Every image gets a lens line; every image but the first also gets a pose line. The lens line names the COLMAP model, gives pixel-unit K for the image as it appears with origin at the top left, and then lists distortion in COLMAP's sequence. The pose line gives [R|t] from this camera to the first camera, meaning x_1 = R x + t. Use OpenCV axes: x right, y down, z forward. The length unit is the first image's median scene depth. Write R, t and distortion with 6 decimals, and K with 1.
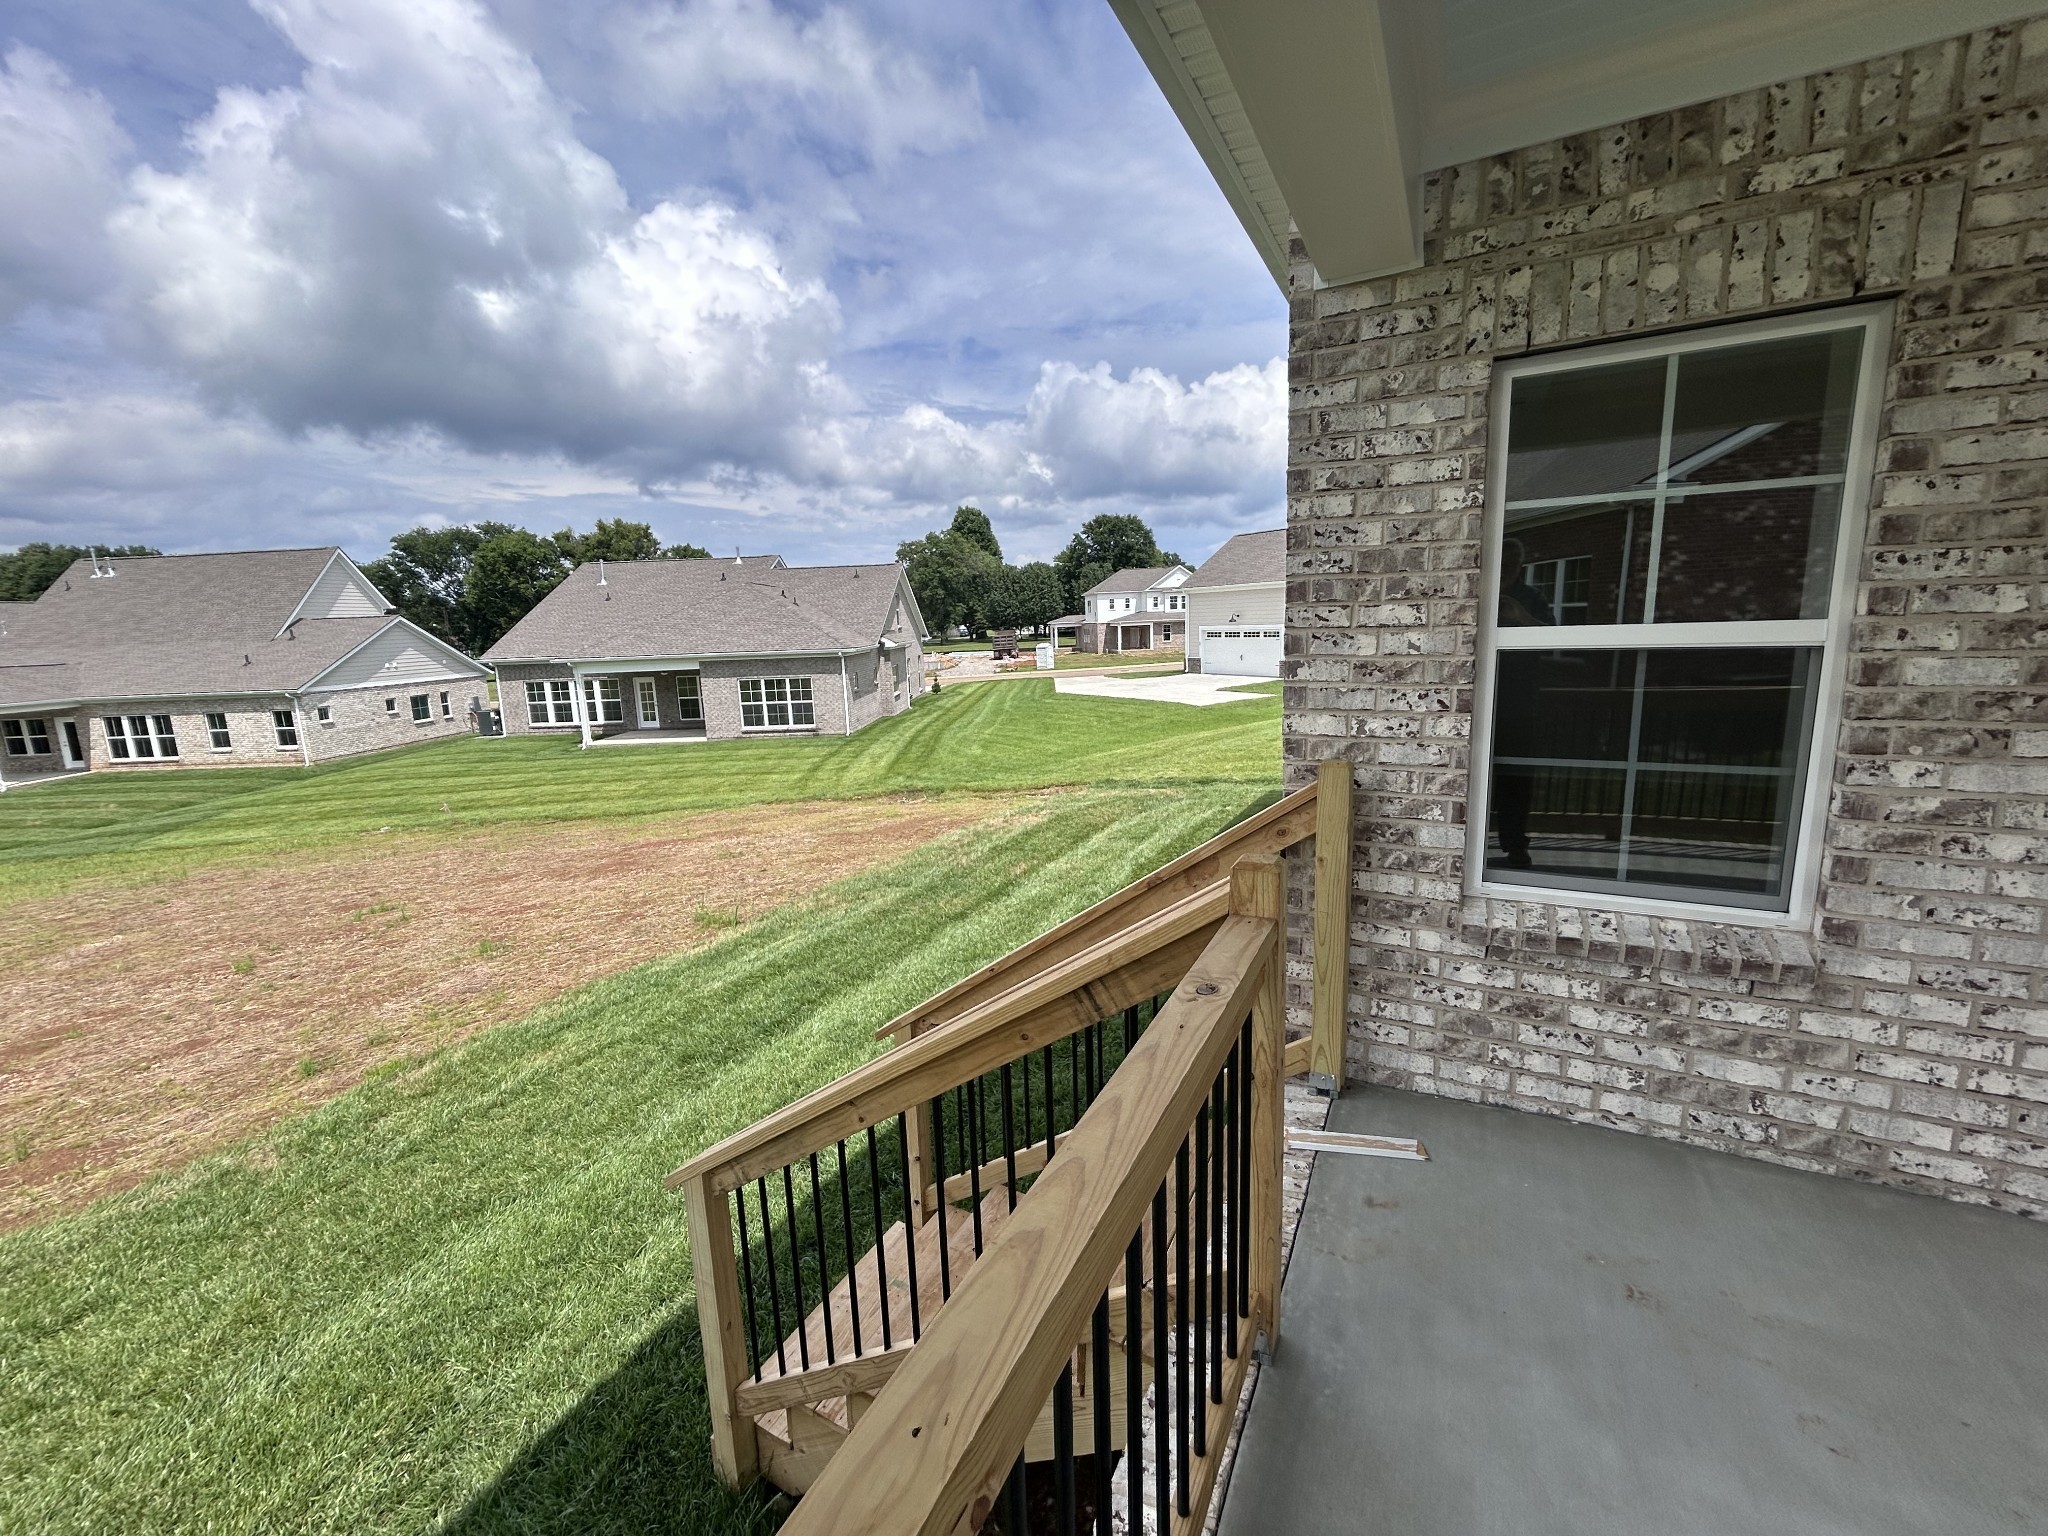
lens RADIAL K [[830.4, 0, 1025.2], [0, 830.4, 764.2], [0, 0, 1]] dist [0.001518, 0.000151]
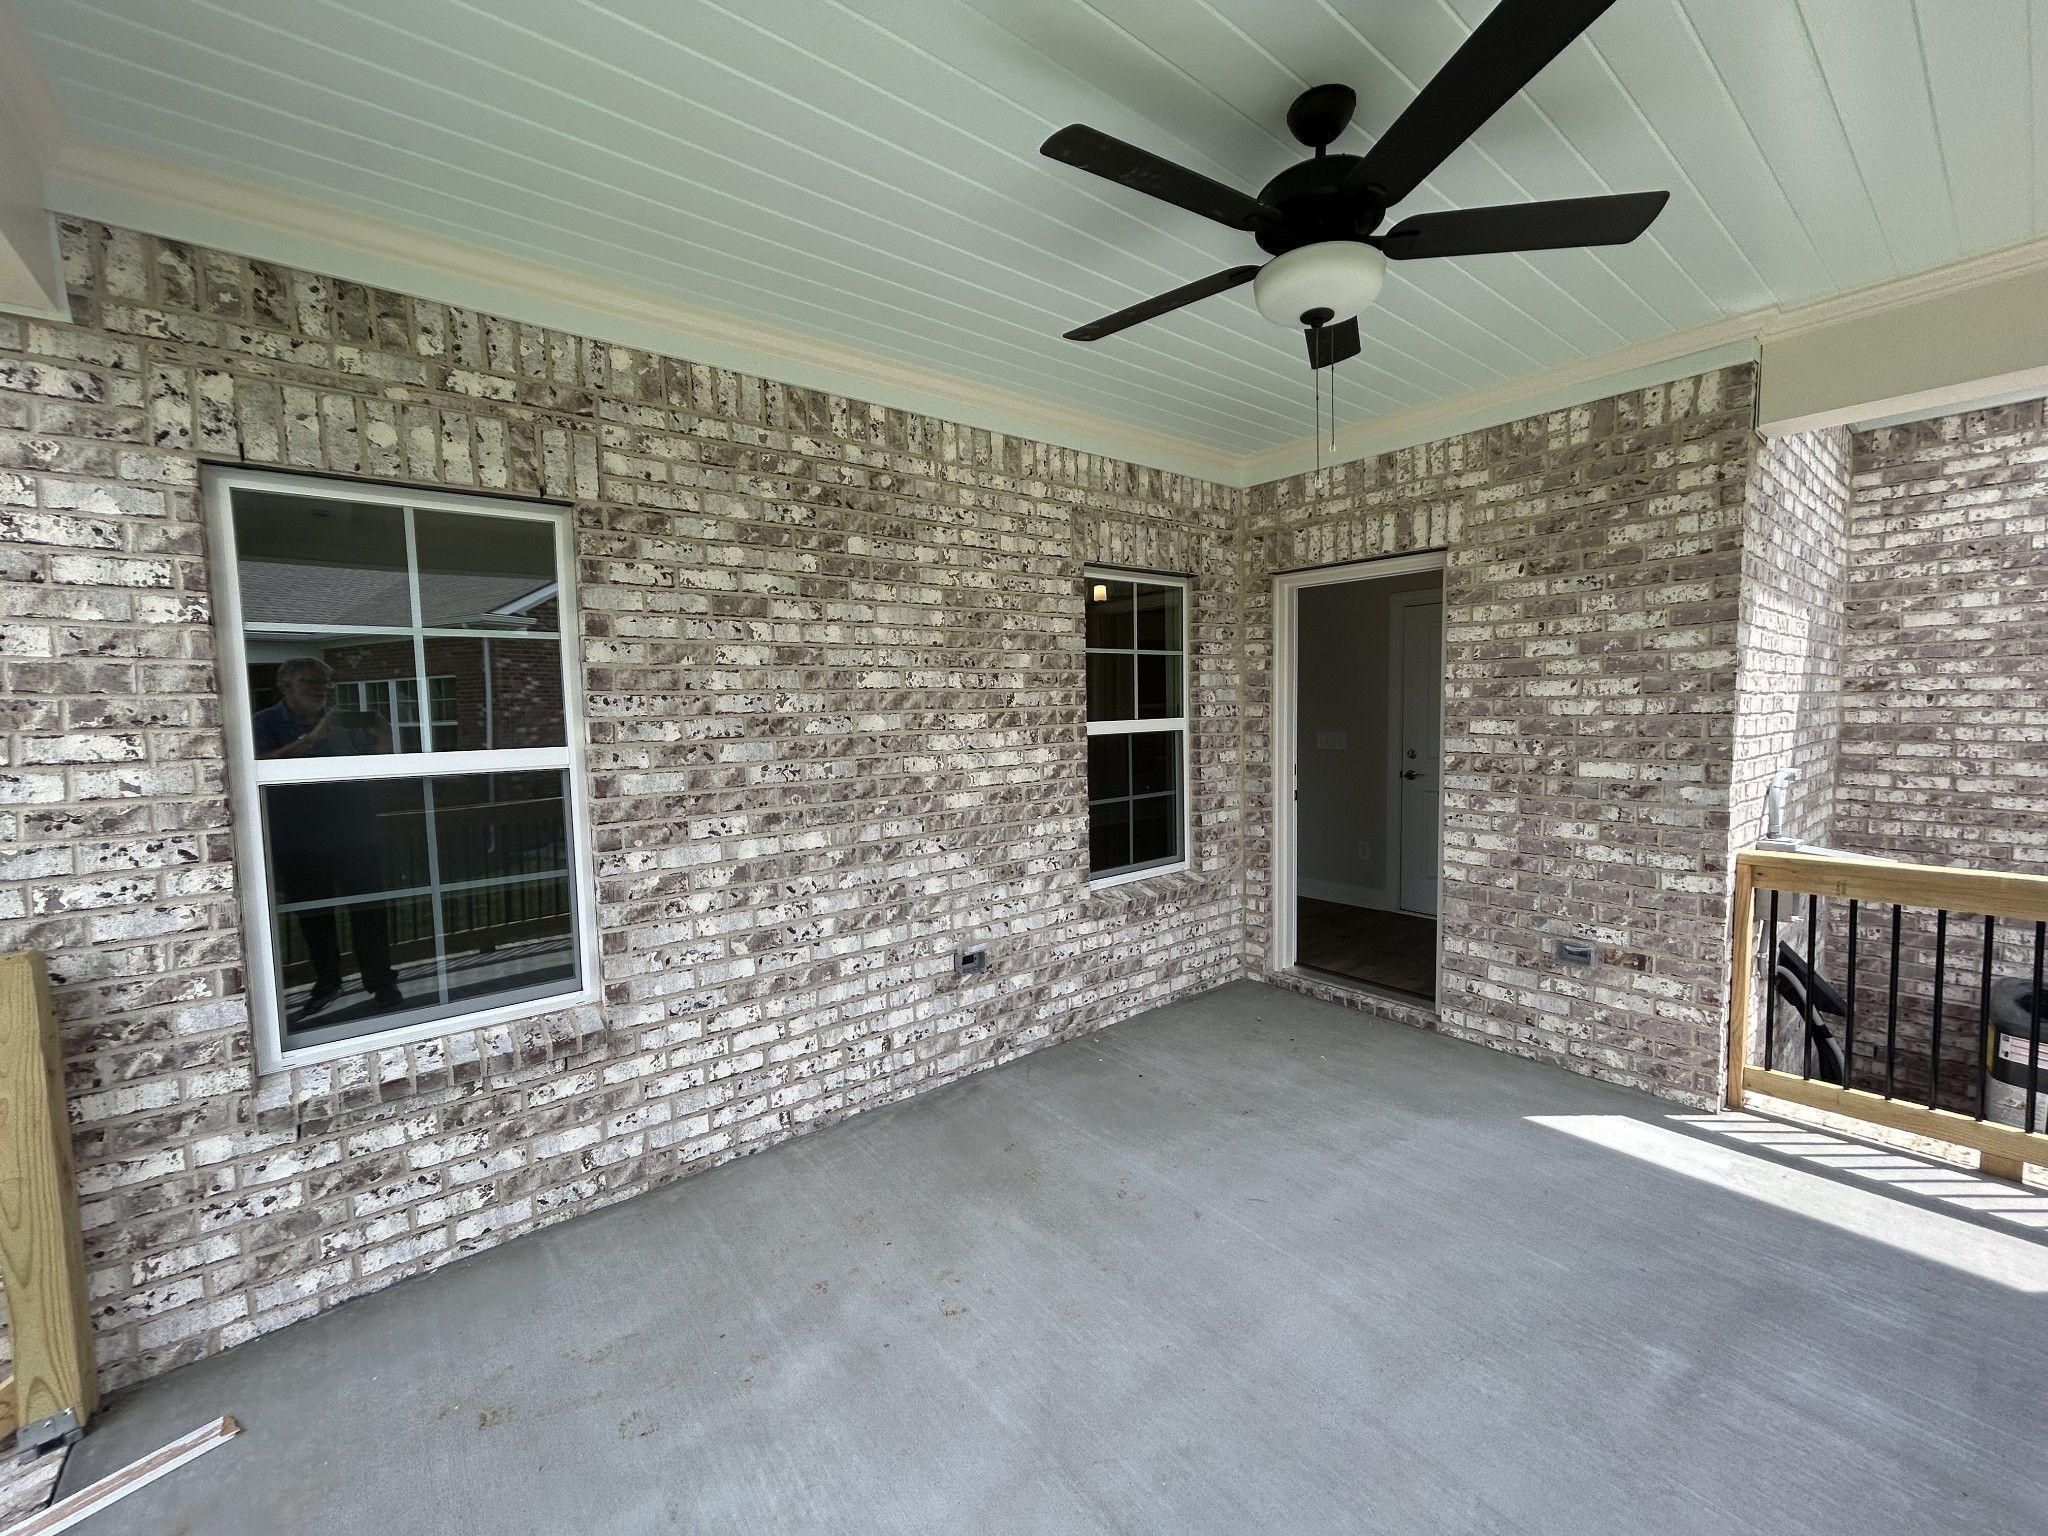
lens RADIAL K [[830.4, 0, 1025.2], [0, 830.4, 764.2], [0, 0, 1]] dist [0.001518, 0.000151]
pose [[0.393842, -0.039942, 0.918310, 0.085128], [0.164202, 0.986042, -0.027535, -0.002651], [-0.904393, 0.161633, 0.394903, -0.087154]]
